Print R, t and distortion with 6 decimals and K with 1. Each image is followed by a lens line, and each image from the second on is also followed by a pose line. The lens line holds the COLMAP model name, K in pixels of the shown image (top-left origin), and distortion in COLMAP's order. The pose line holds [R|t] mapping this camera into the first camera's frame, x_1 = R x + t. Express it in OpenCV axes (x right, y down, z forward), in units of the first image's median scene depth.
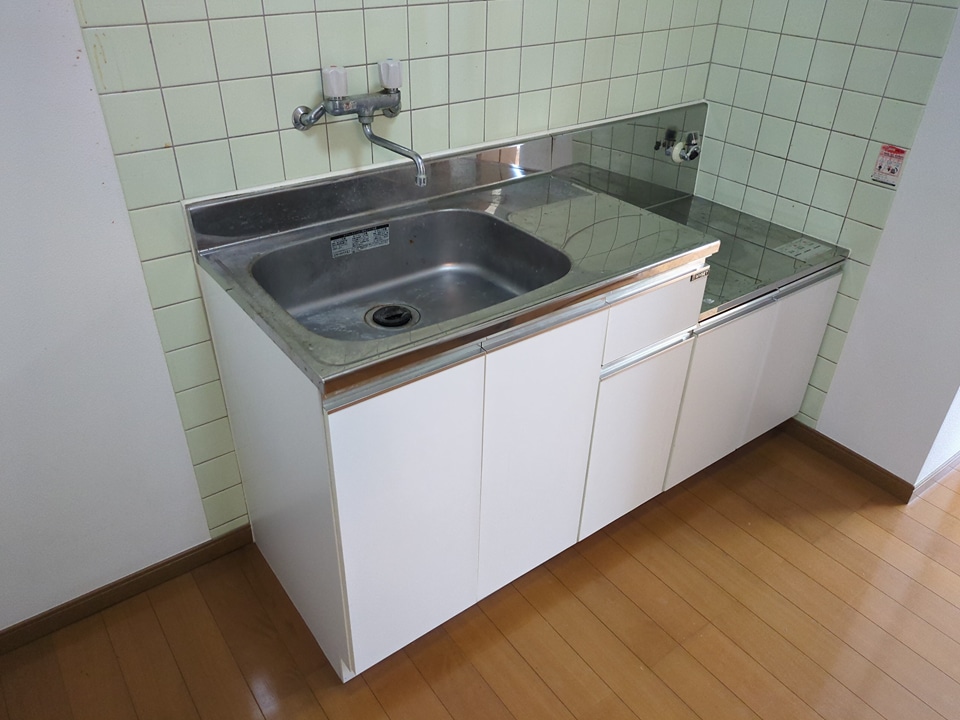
lens RADIAL K [[717.7, 0, 478.9], [0, 717.7, 357.6], [0, 0, 1]] dist [0.014147, 0.002939]
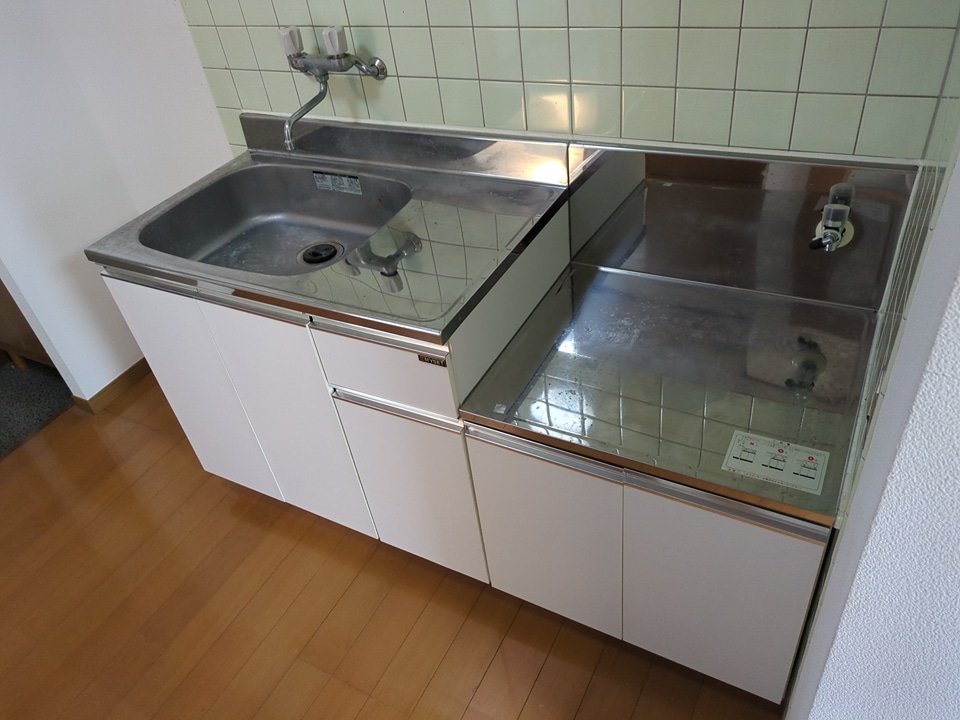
lens RADIAL K [[717.7, 0, 477.5], [0, 717.7, 364.5], [0, 0, 1]] dist [0.014147, 0.002939]
pose [[0.402958, 0.510274, -0.759767, 0.858333], [-0.372430, 0.849730, 0.373168, -0.389526], [0.836015, 0.132589, 0.532447, 0.566028]]
